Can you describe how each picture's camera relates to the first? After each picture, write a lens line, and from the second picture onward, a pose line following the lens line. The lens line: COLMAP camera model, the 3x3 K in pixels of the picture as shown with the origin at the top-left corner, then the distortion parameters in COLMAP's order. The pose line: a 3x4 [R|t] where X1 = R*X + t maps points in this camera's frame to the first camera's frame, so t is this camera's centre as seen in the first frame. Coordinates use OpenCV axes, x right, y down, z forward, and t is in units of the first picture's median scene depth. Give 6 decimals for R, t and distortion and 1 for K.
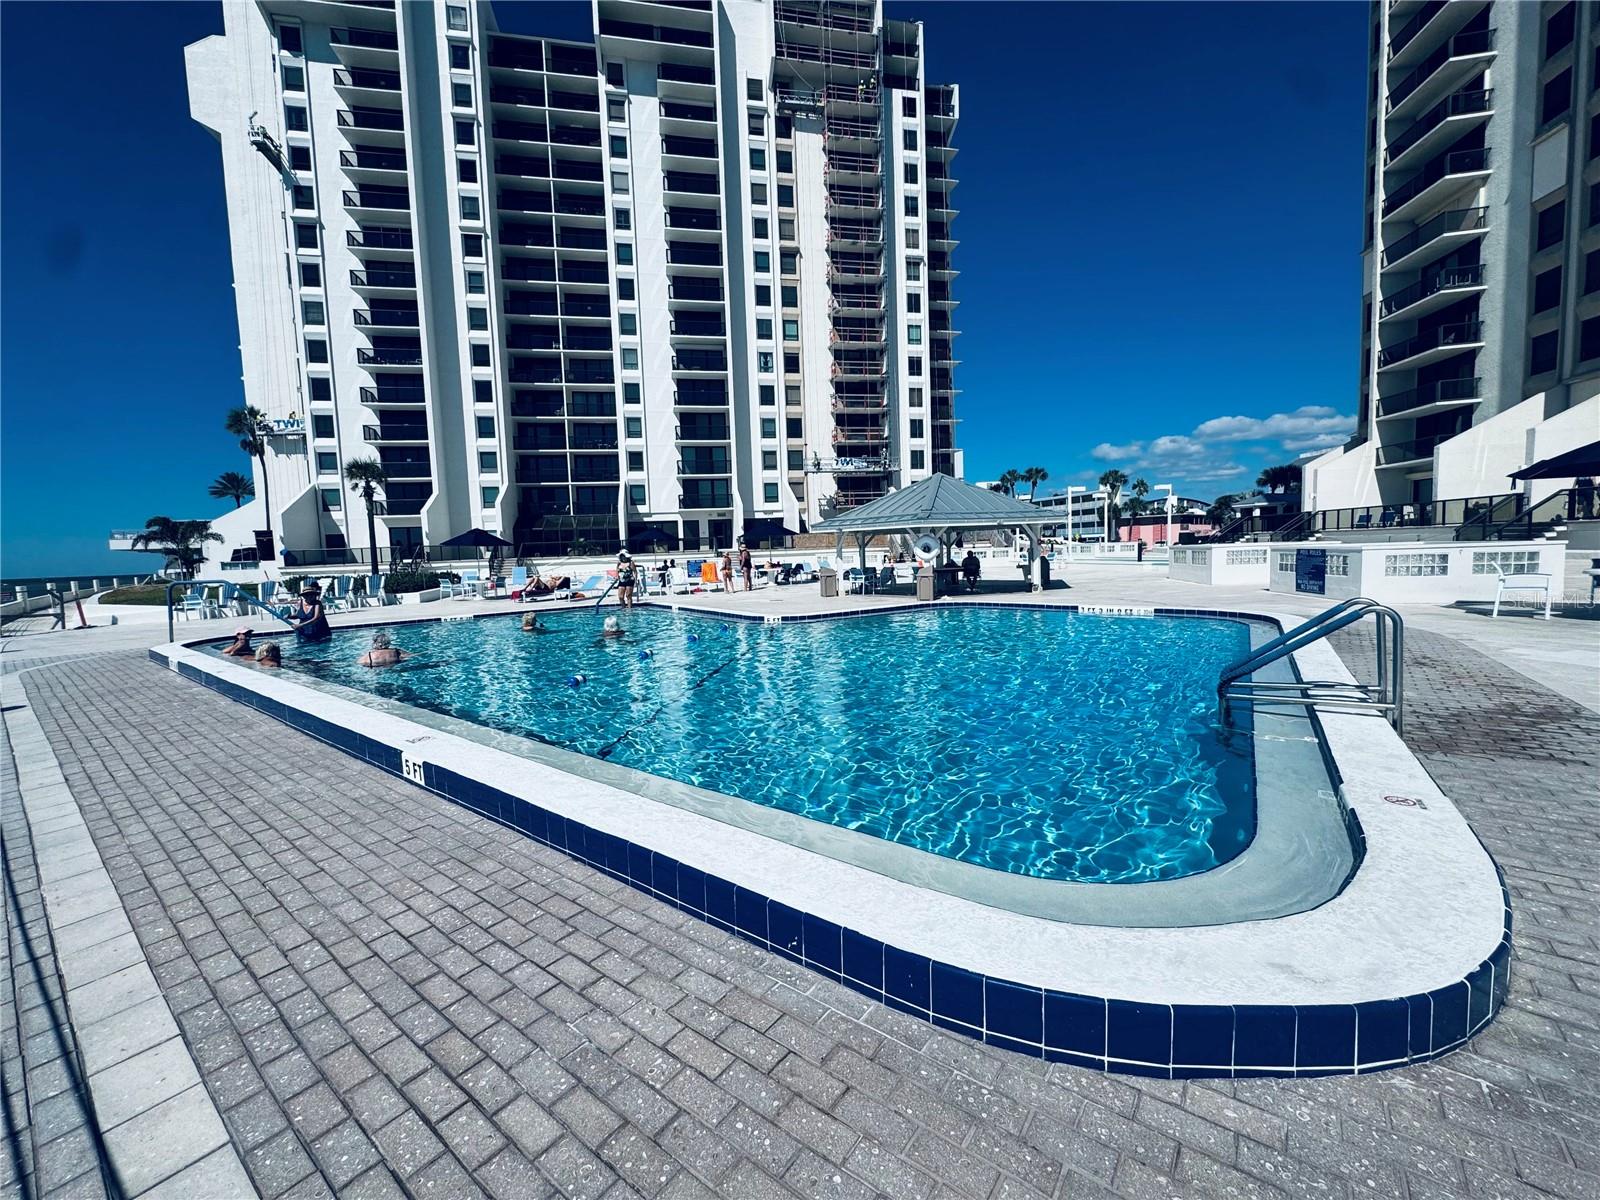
lens RADIAL K [[642.2, 0, 792.9], [0, 642.2, 602.4], [0, 0, 1]] dist [-0.004050, 0.000312]
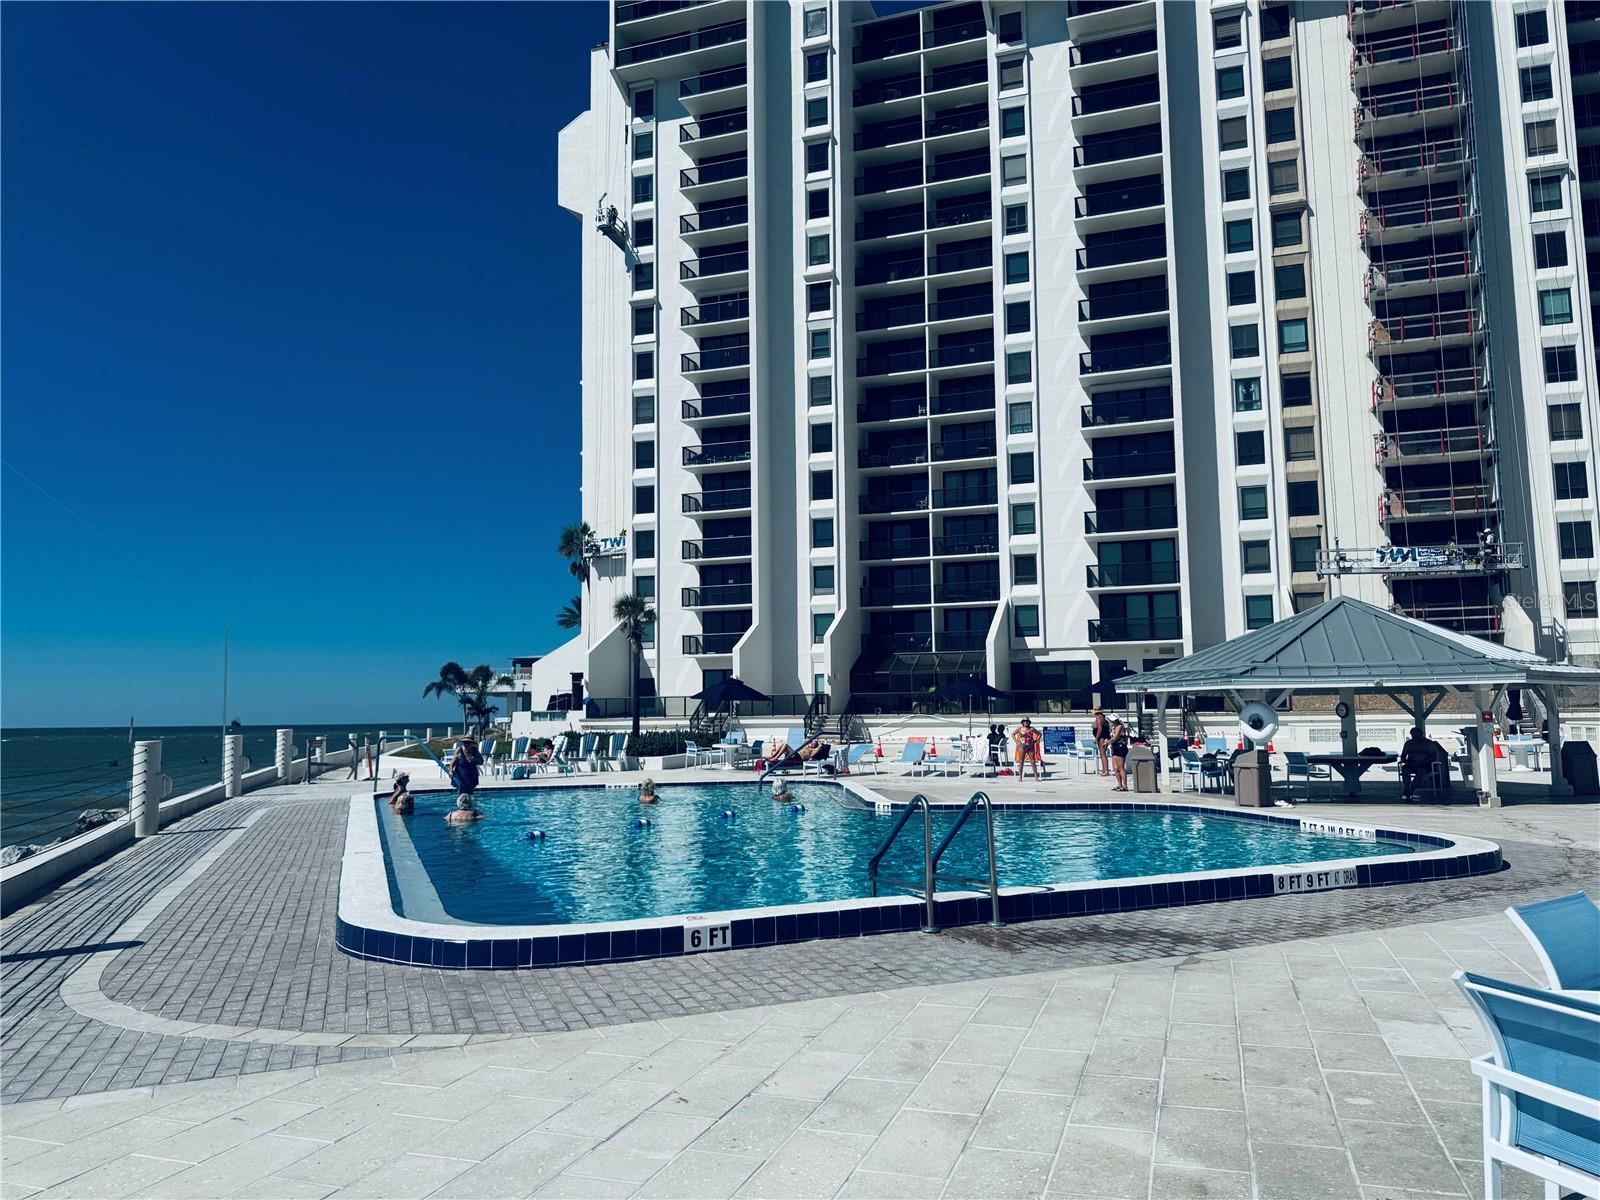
lens RADIAL K [[1131.3, 0, 806.5], [0, 1131.3, 628.3], [0, 0, 1]] dist [0.031351, -0.031976]
pose [[0.855550, -0.015501, -0.517488, 0.161356], [-0.059043, 0.990109, -0.127272, -0.002736], [0.514342, 0.139442, 0.846172, -0.073423]]
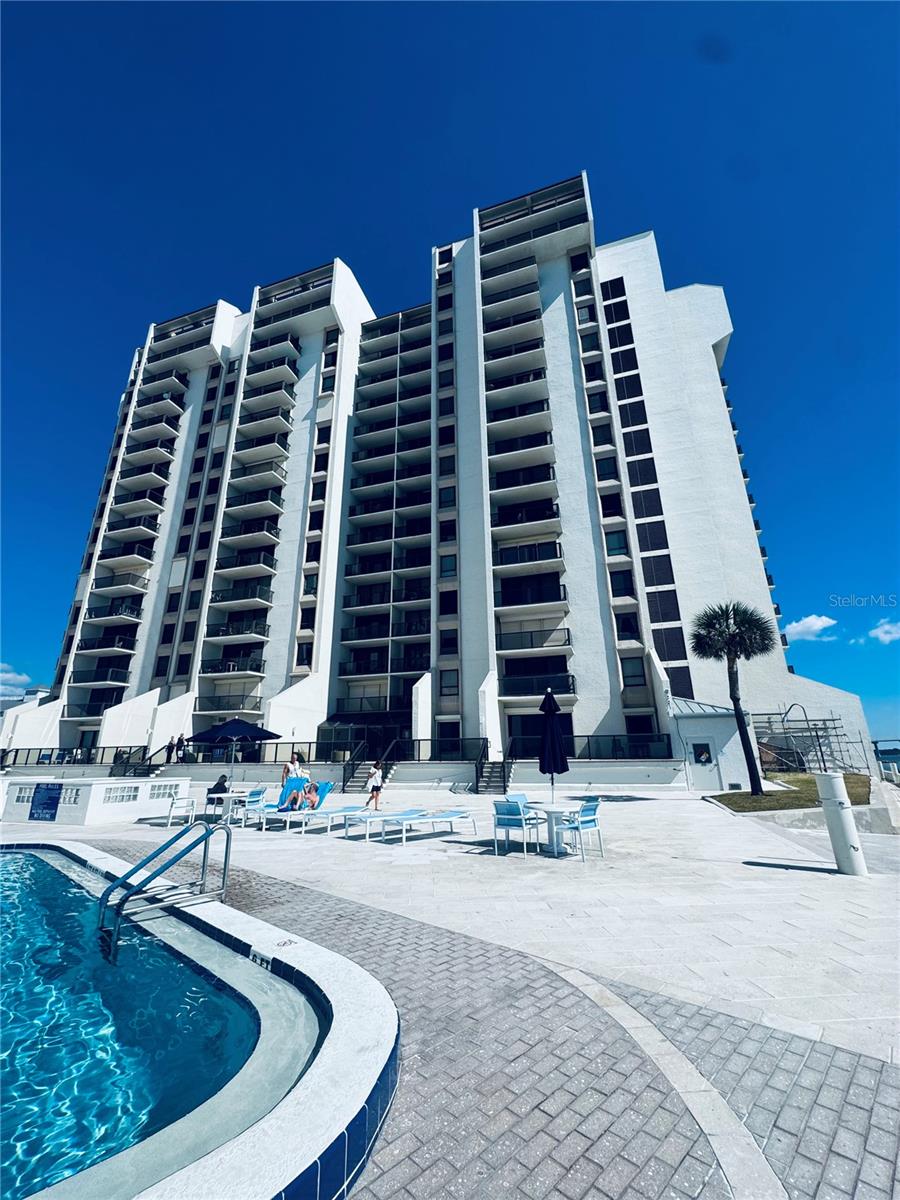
lens RADIAL K [[481.6, 0, 455.5], [0, 481.6, 601.3], [0, 0, 1]] dist [-0.004050, 0.000312]
pose [[0.129938, 0.343597, 0.930084, -0.040255], [0.085083, 0.930713, -0.355716, -0.004106], [-0.987865, 0.125356, 0.091701, 0.022707]]
